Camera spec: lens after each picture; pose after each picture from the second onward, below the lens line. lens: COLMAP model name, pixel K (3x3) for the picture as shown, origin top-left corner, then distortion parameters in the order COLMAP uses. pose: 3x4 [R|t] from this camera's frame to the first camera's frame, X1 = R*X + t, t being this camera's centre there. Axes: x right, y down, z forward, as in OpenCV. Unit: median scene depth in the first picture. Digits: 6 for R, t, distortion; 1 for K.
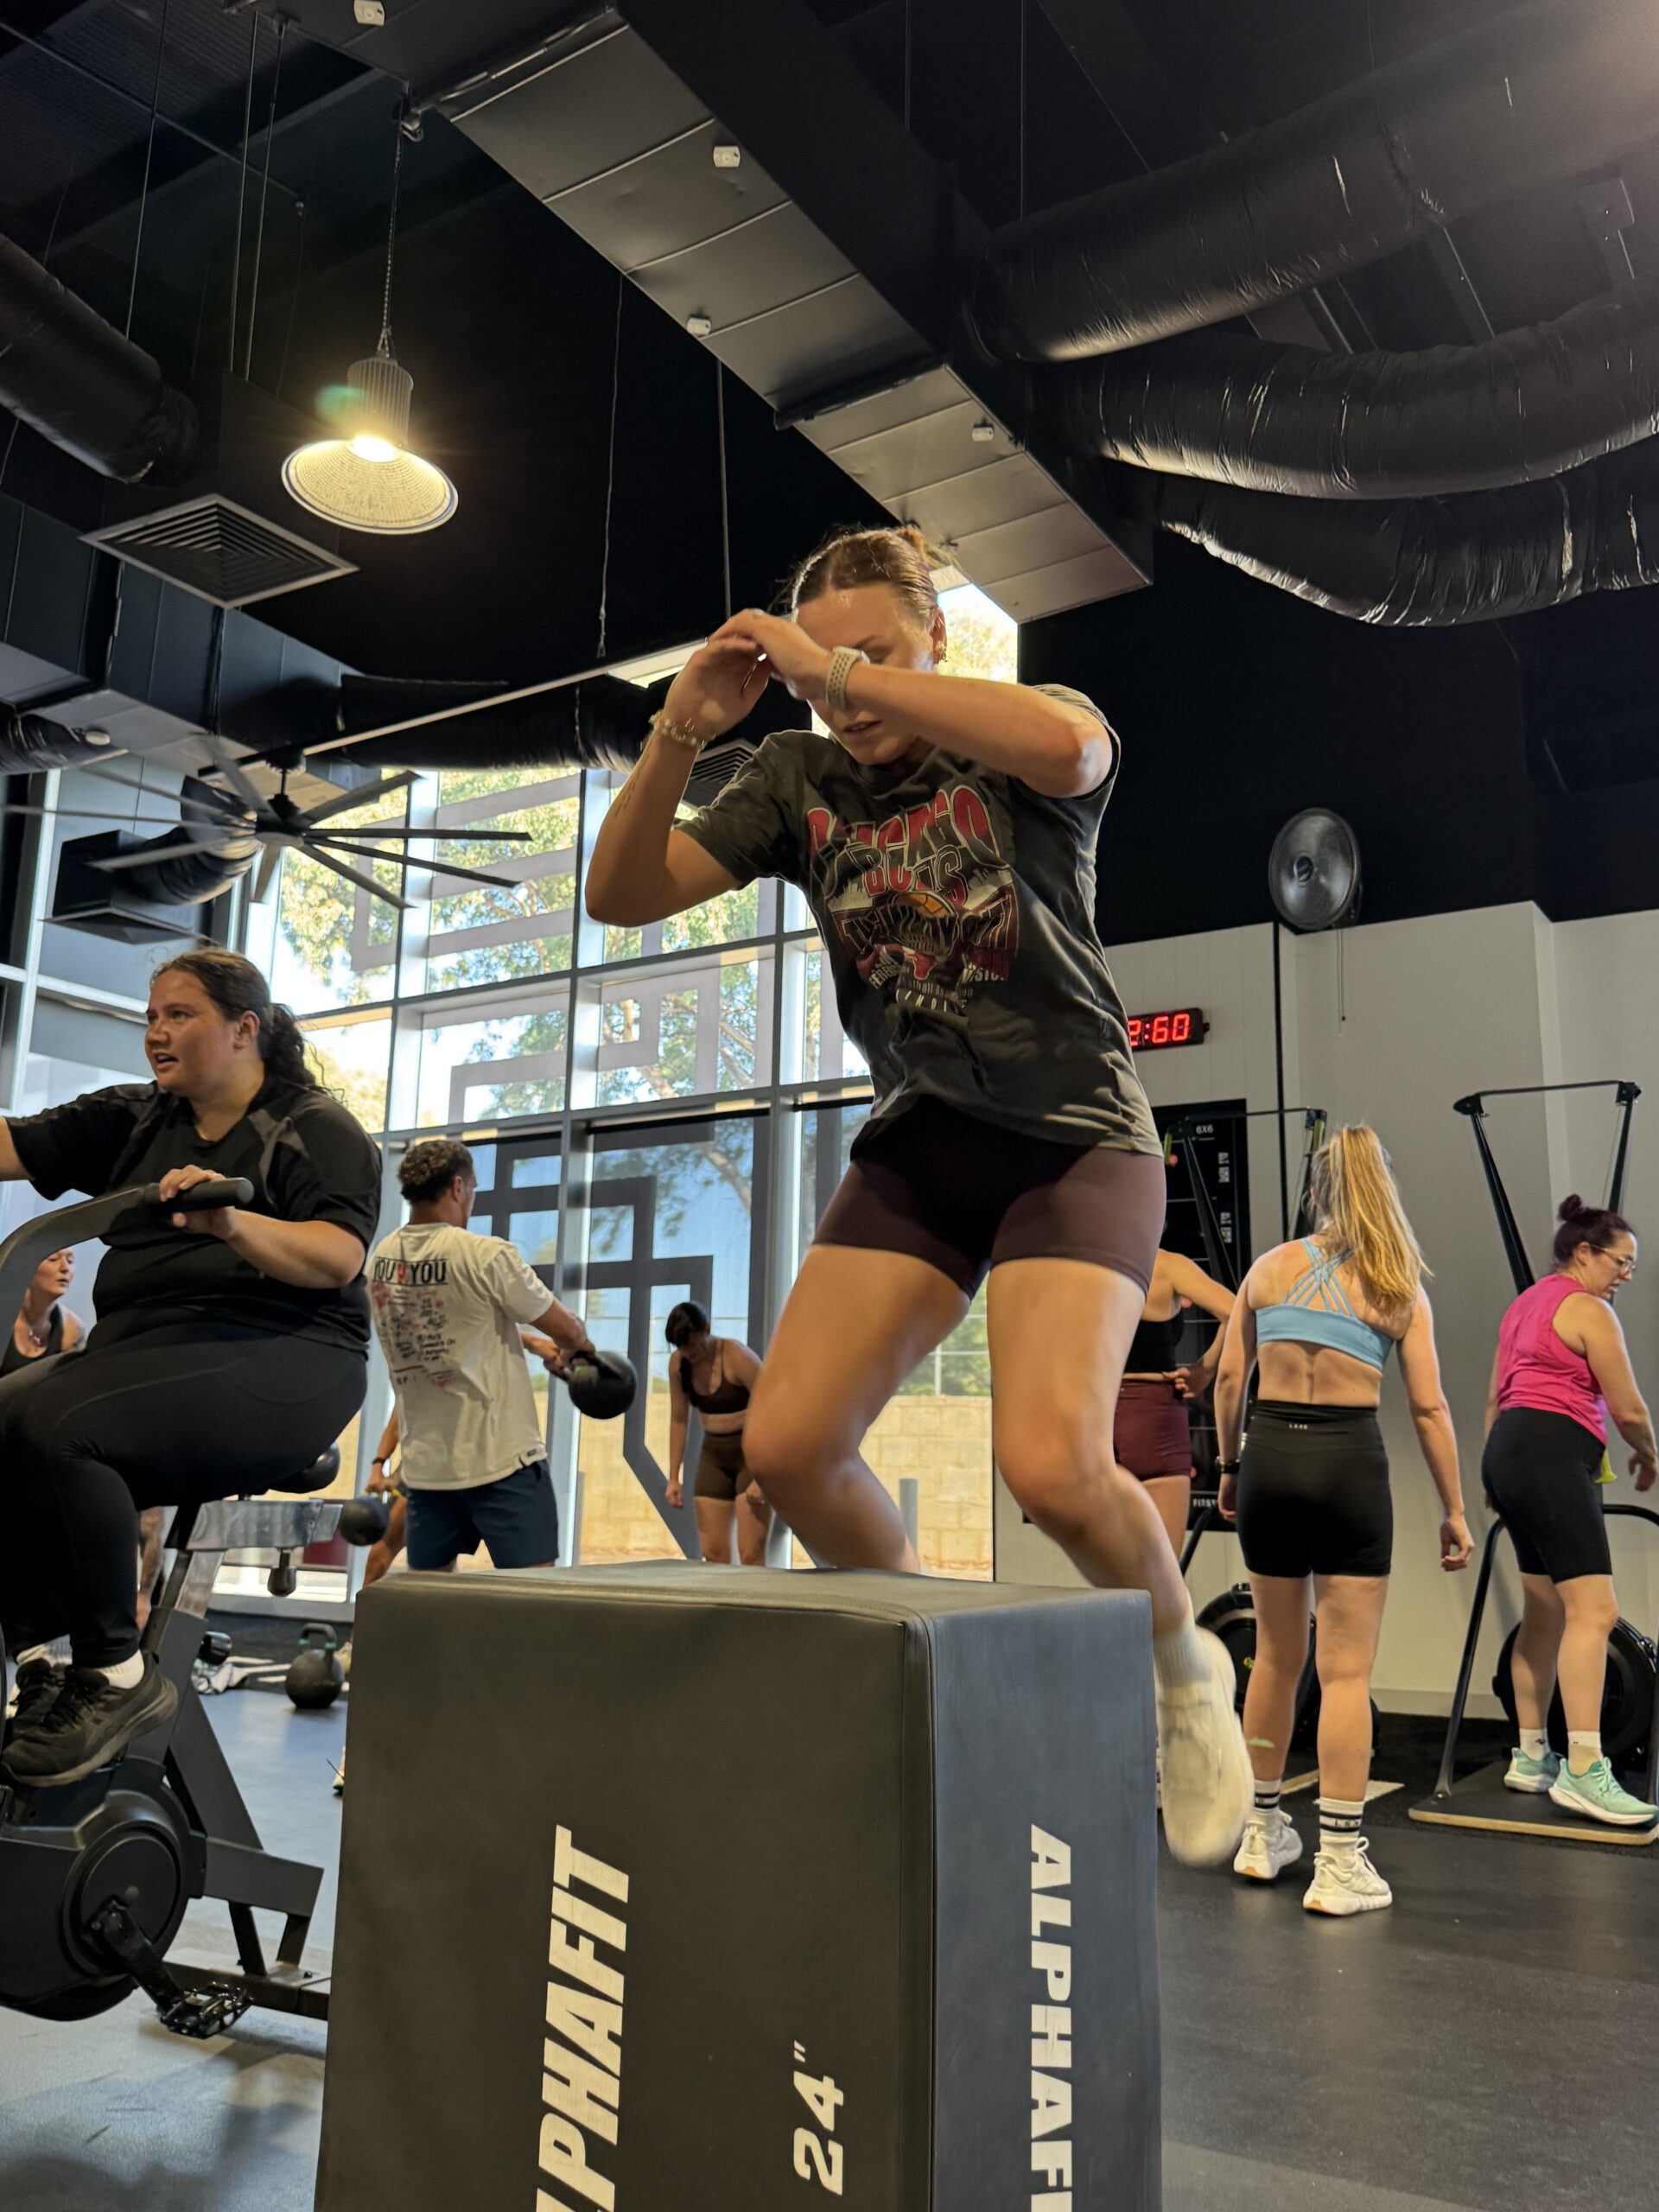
lens RADIAL K [[1750.5, 0, 820.8], [0, 1750.5, 1052.6], [0, 0, 1]] dist [-0.000248, -0.001555]
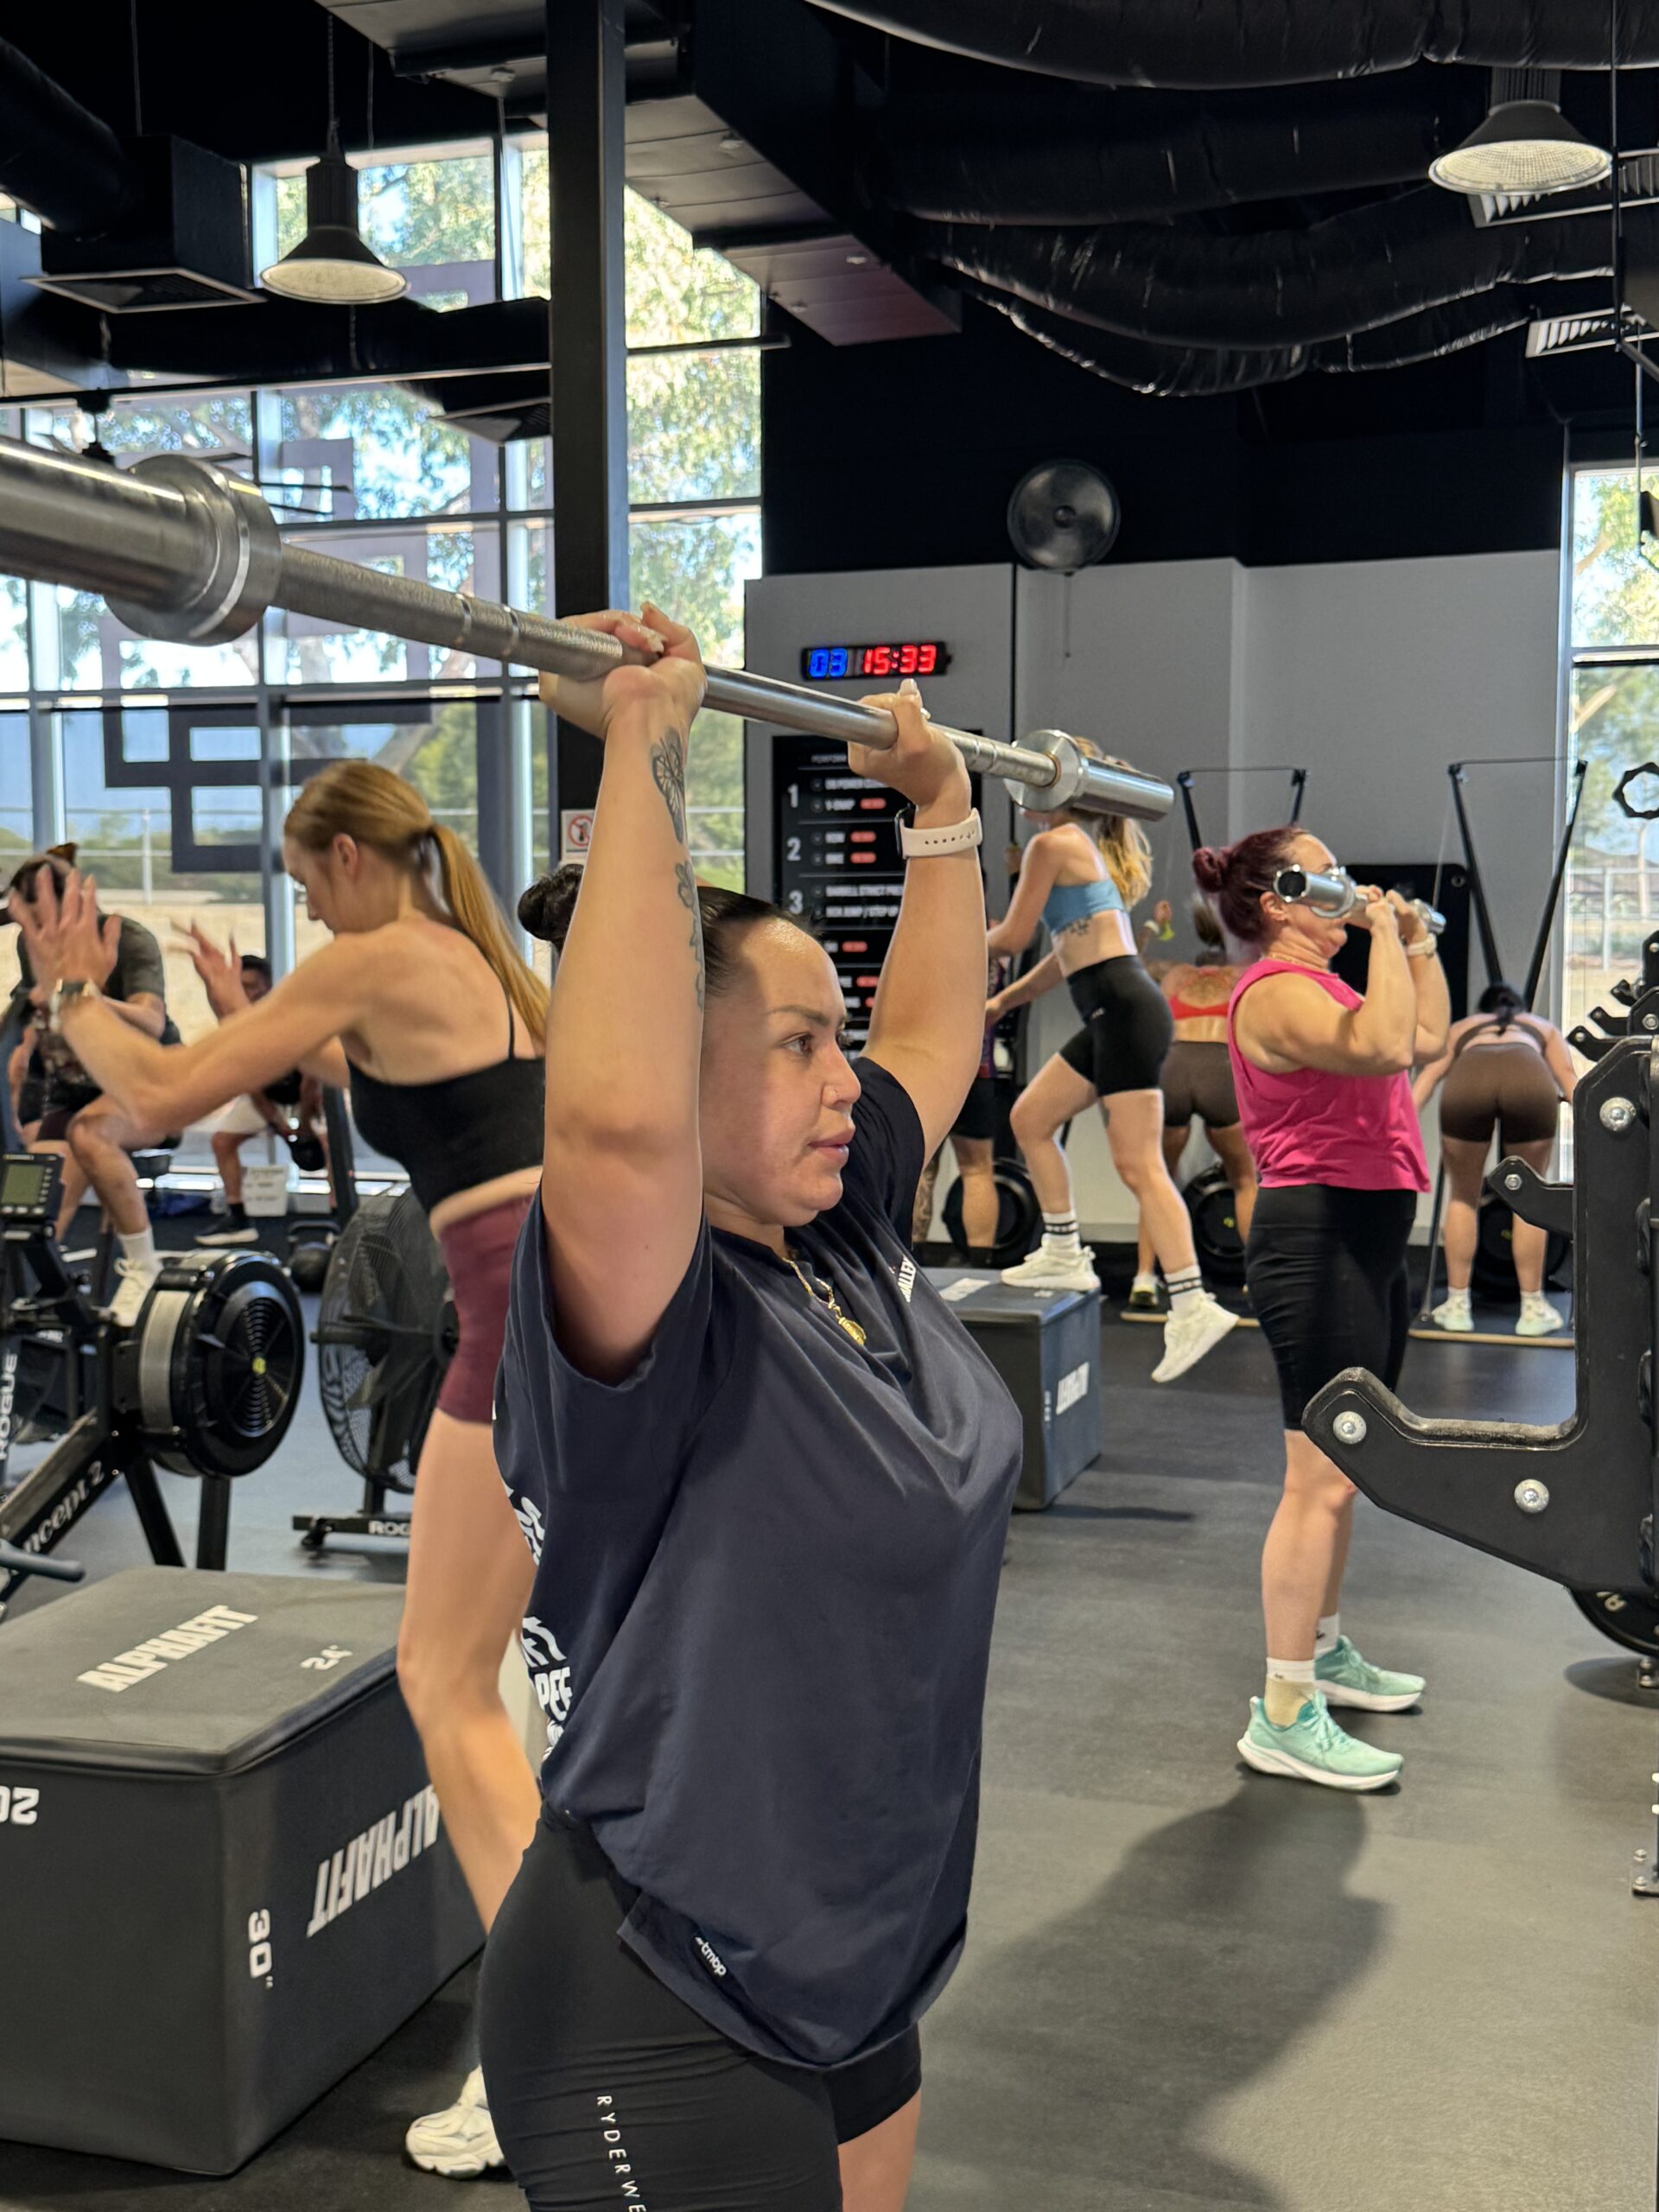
lens RADIAL K [[2493.1, 0, 829.5], [0, 2493.1, 1106.0], [0, 0, 1]] dist [0.011189, 0.005165]
pose [[0.965543, -0.045876, 0.256167, -0.263332], [-0.034285, 0.953337, 0.299956, -0.211661], [-0.257974, -0.298403, 0.918915, -0.496820]]
